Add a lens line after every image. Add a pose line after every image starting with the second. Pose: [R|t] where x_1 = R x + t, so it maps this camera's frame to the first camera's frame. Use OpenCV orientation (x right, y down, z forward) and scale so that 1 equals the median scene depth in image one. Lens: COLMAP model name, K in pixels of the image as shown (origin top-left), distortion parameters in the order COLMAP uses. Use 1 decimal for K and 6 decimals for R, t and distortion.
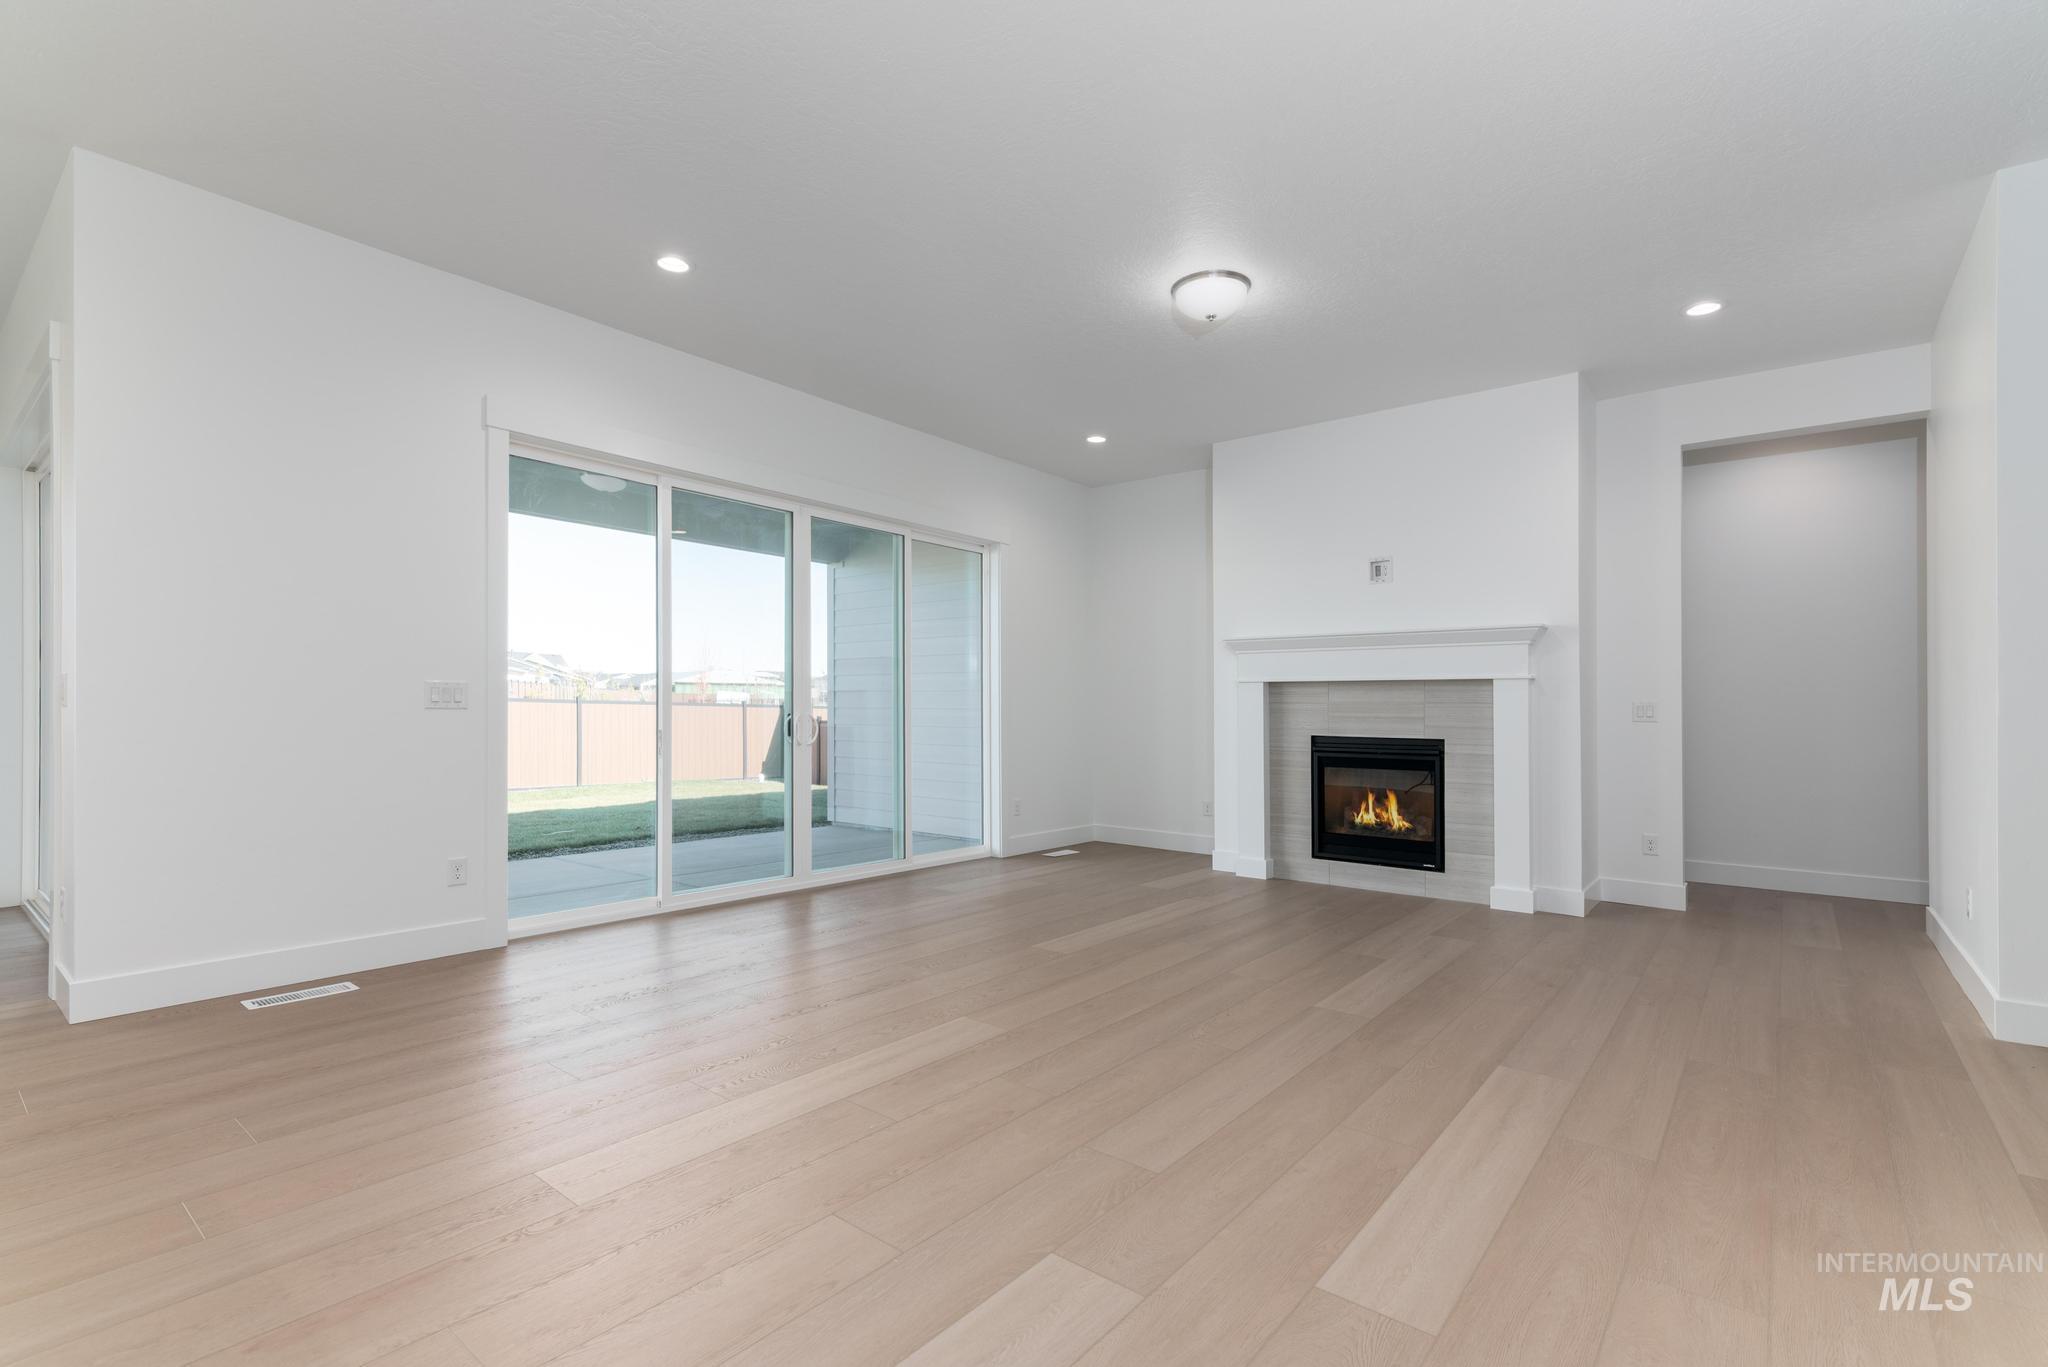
lens RADIAL K [[937.6, 0, 1011.4], [0, 937.6, 692.6], [0, 0, 1]] dist [0.010434, 0.001109]
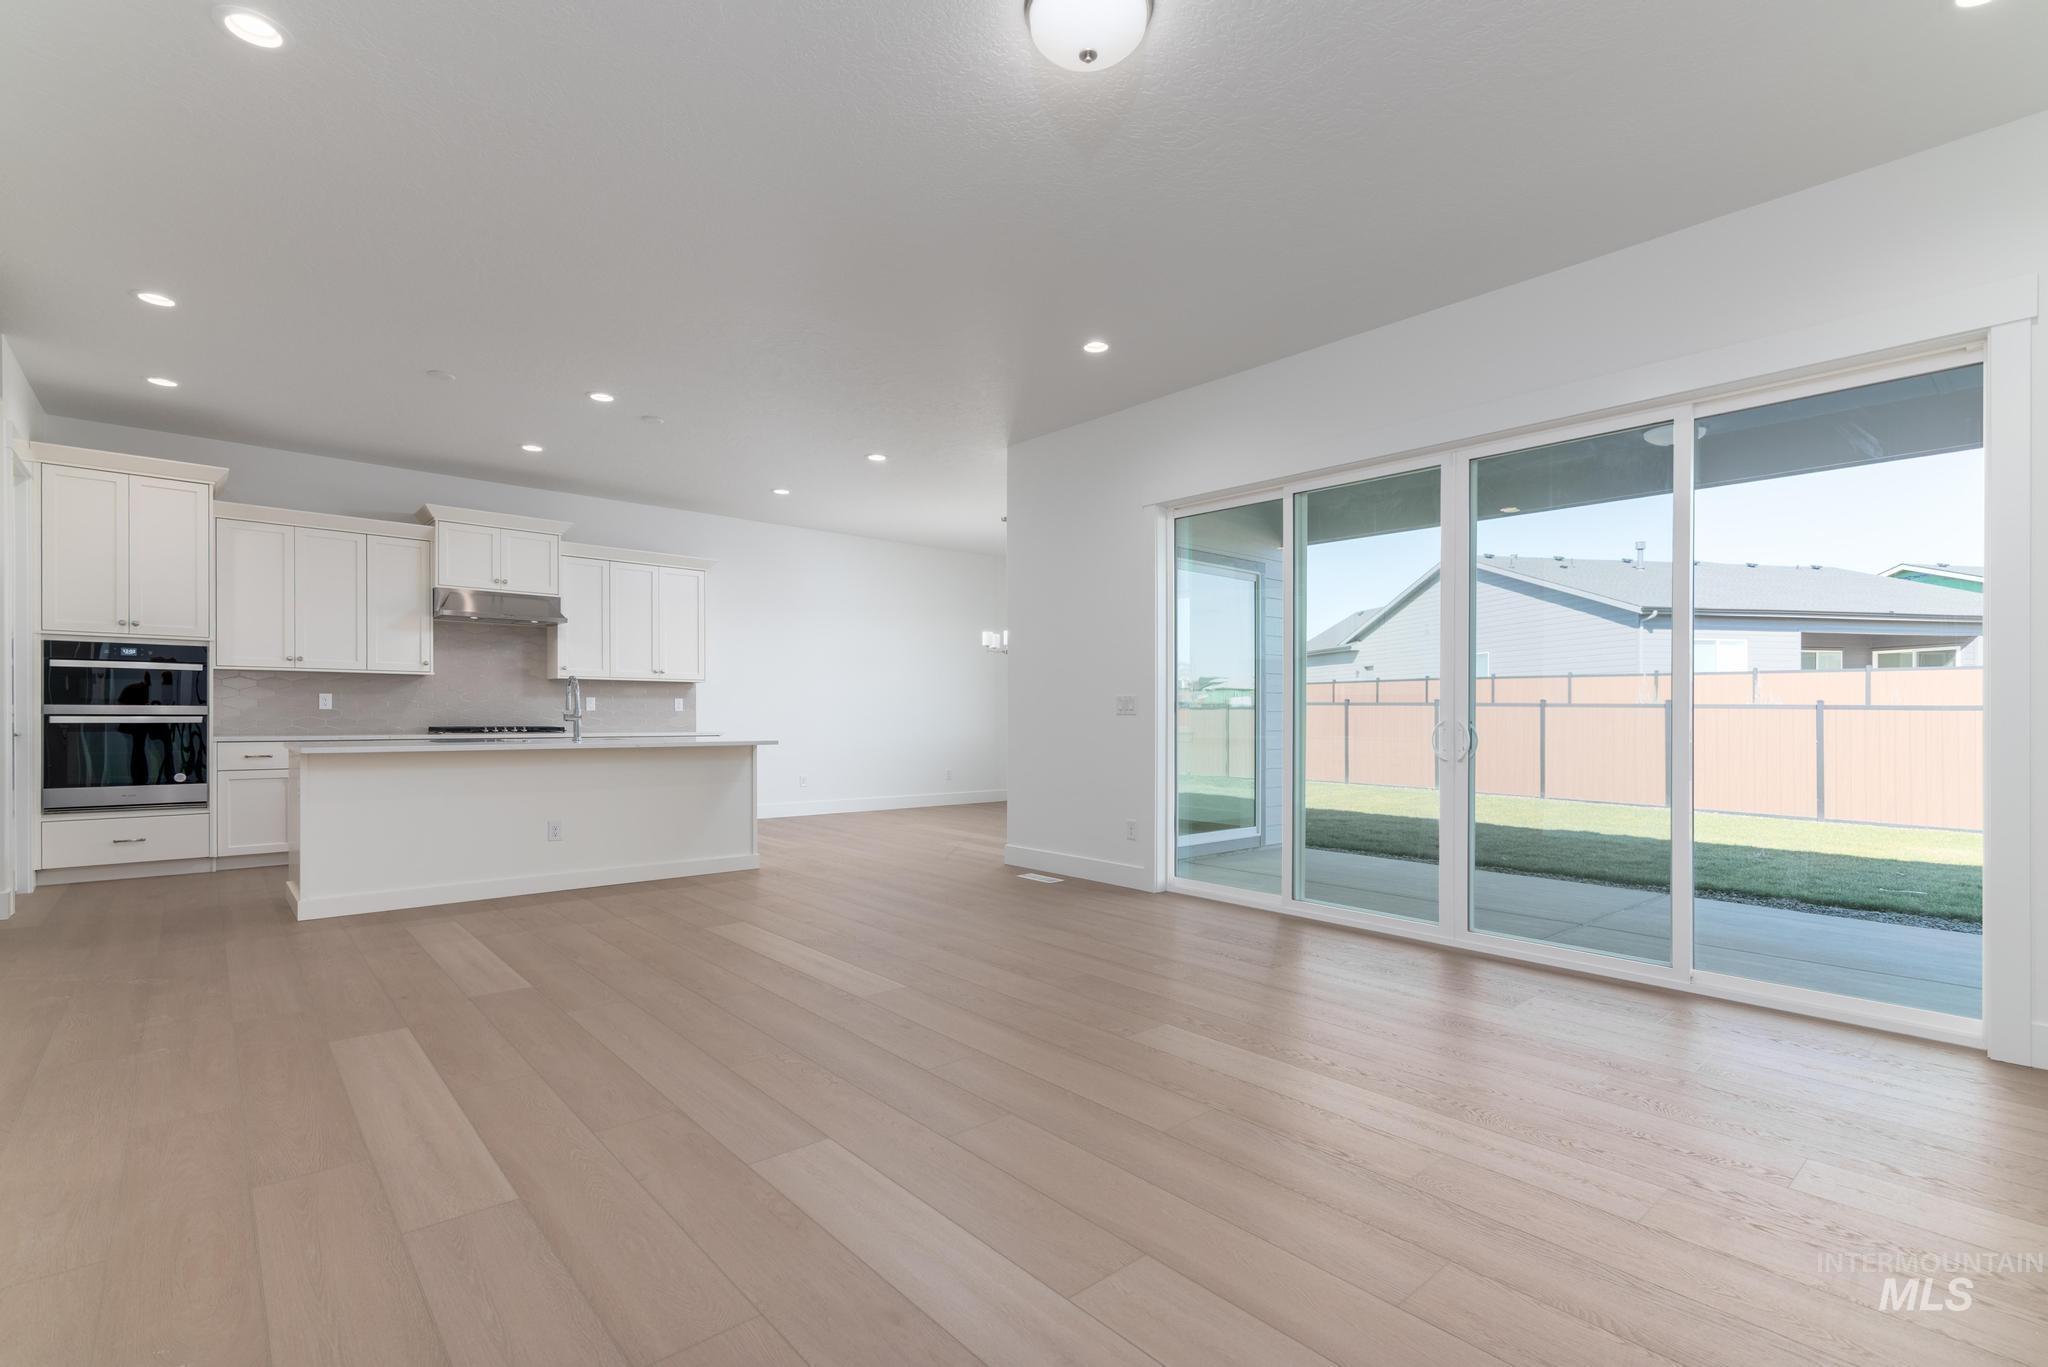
lens RADIAL K [[937.6, 0, 1019.3], [0, 937.6, 719.2], [0, 0, 1]] dist [0.010434, 0.001109]
pose [[-0.158347, -0.000873, -0.987383, 0.586624], [0.010086, 0.999946, -0.002501, 0.018865], [0.987332, -0.010355, -0.158329, 0.751395]]
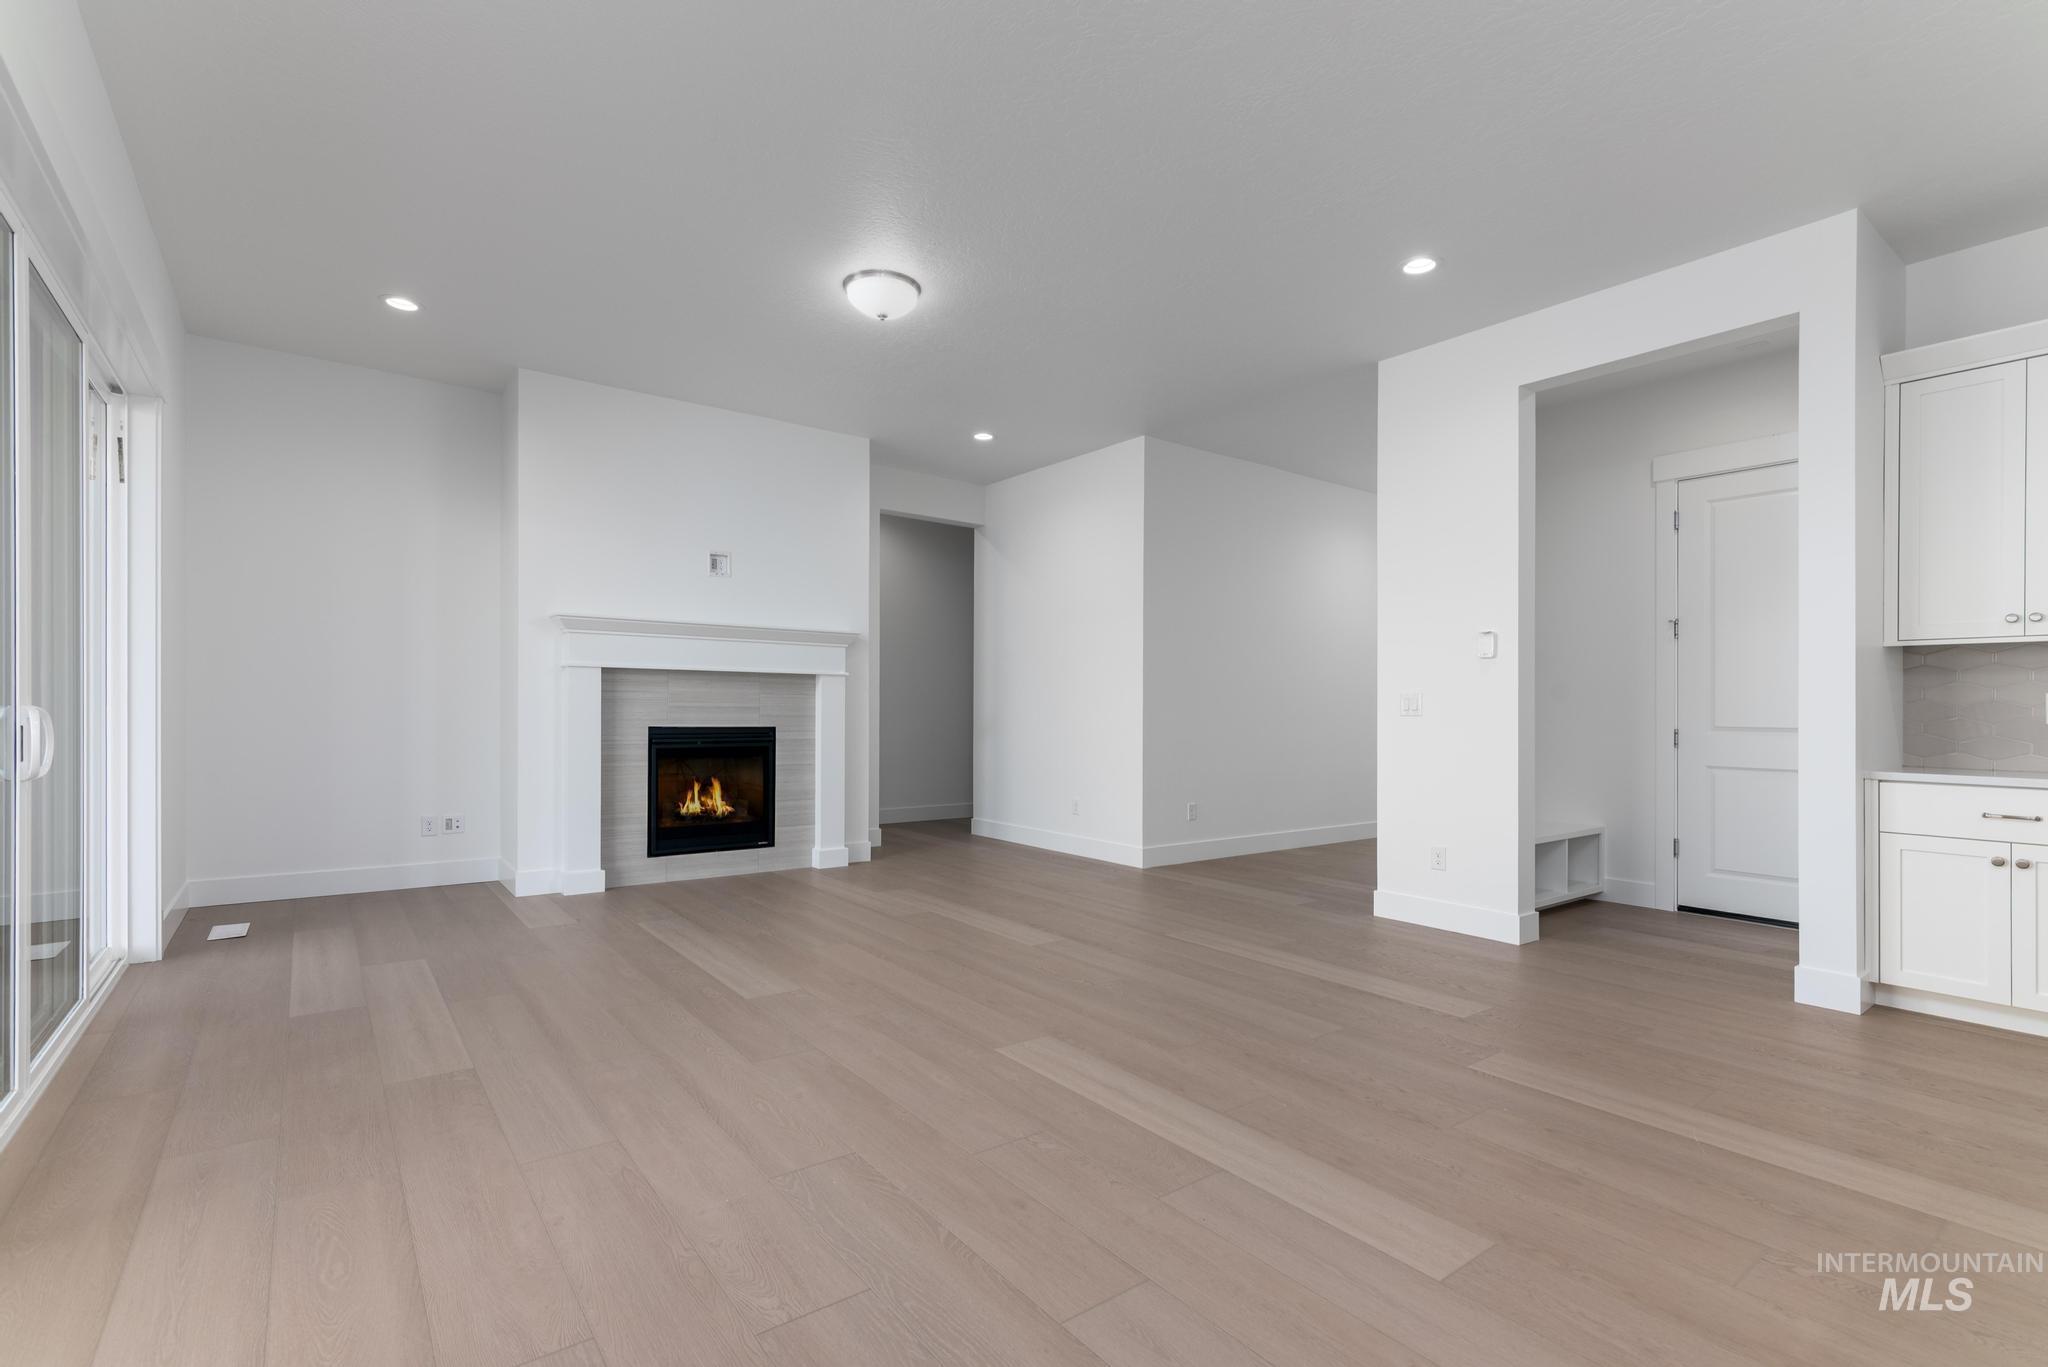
lens RADIAL K [[937.6, 0, 1017.7], [0, 937.6, 694.4], [0, 0, 1]] dist [0.010434, 0.001109]
pose [[0.224401, 0.008893, 0.974456, -0.529720], [-0.029722, 0.999556, -0.002277, 0.004812], [-0.974044, -0.028451, 0.224566, 0.448445]]
